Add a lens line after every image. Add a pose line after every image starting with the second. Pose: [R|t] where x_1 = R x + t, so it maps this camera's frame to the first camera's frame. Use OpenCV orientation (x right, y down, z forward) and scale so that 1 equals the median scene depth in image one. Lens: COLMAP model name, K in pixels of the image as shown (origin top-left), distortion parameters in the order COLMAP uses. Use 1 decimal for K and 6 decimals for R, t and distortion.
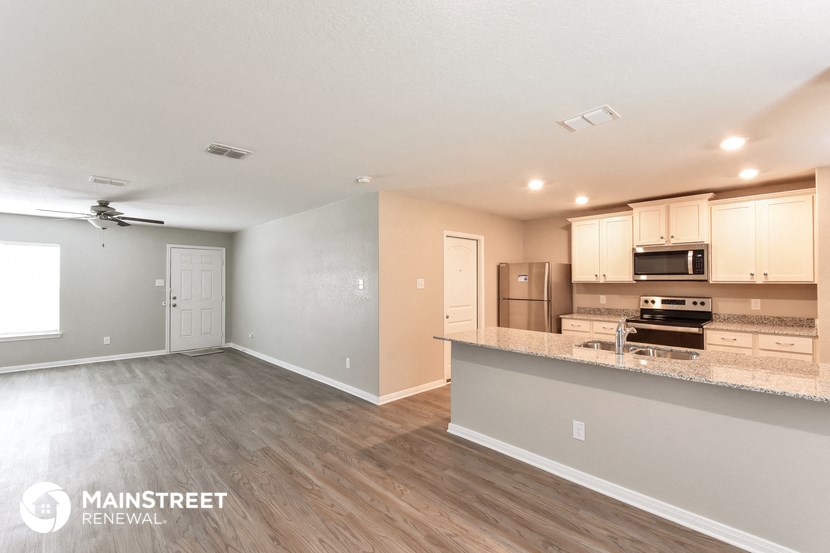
lens RADIAL K [[380.7, 0, 422.2], [0, 380.7, 275.2], [0, 0, 1]] dist [0.007347, -0.000273]
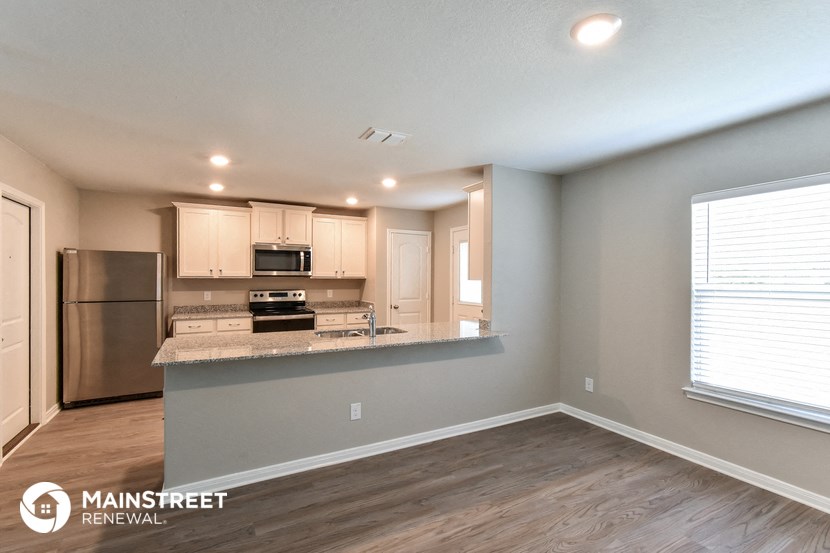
lens RADIAL K [[380.7, 0, 409.1], [0, 380.7, 281.4], [0, 0, 1]] dist [0.007347, -0.000273]
pose [[0.261178, -0.010252, 0.965236, -0.380910], [-0.018636, 0.999704, 0.015661, 0.005531], [-0.965111, -0.022078, 0.260910, 0.354311]]
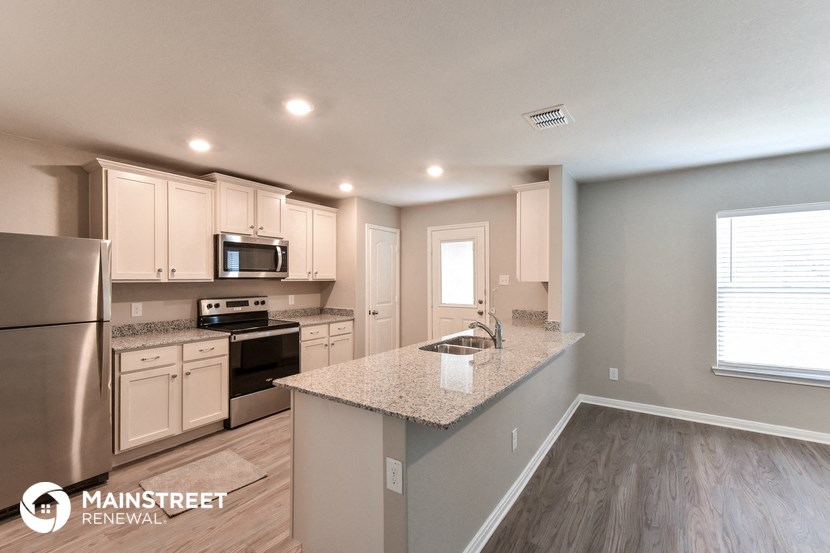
lens RADIAL K [[380.7, 0, 392.9], [0, 380.7, 279.9], [0, 0, 1]] dist [0.007347, -0.000273]
pose [[-0.210702, -0.003226, 0.977545, -0.267678], [-0.012276, 0.999924, 0.000654, 0.013504], [-0.977473, -0.011863, -0.210725, 0.925194]]
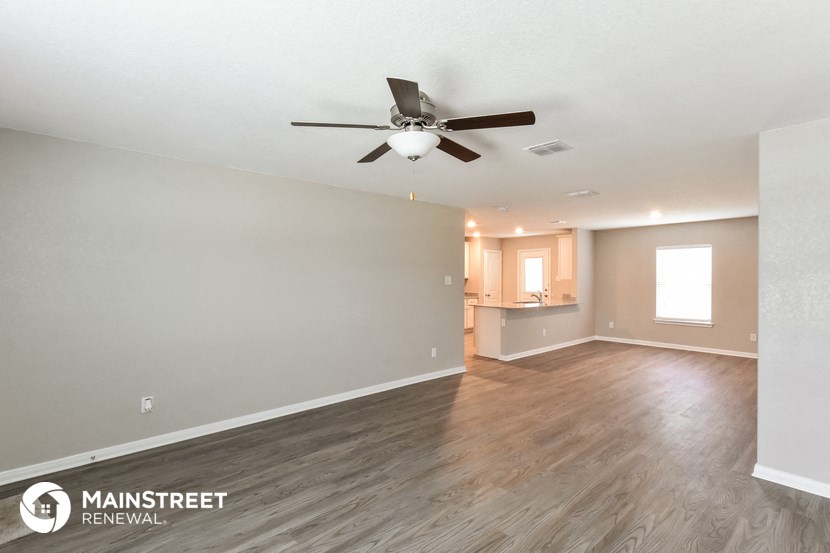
lens RADIAL K [[430.1, 0, 380.0], [0, 430.1, 281.4], [0, 0, 1]] dist [-0.005625, -0.000731]
pose [[0.031678, -0.010489, 0.999443, -1.669150], [-0.014577, 0.999834, 0.010955, 0.014444], [-0.999392, -0.014916, 0.031520, 1.292359]]
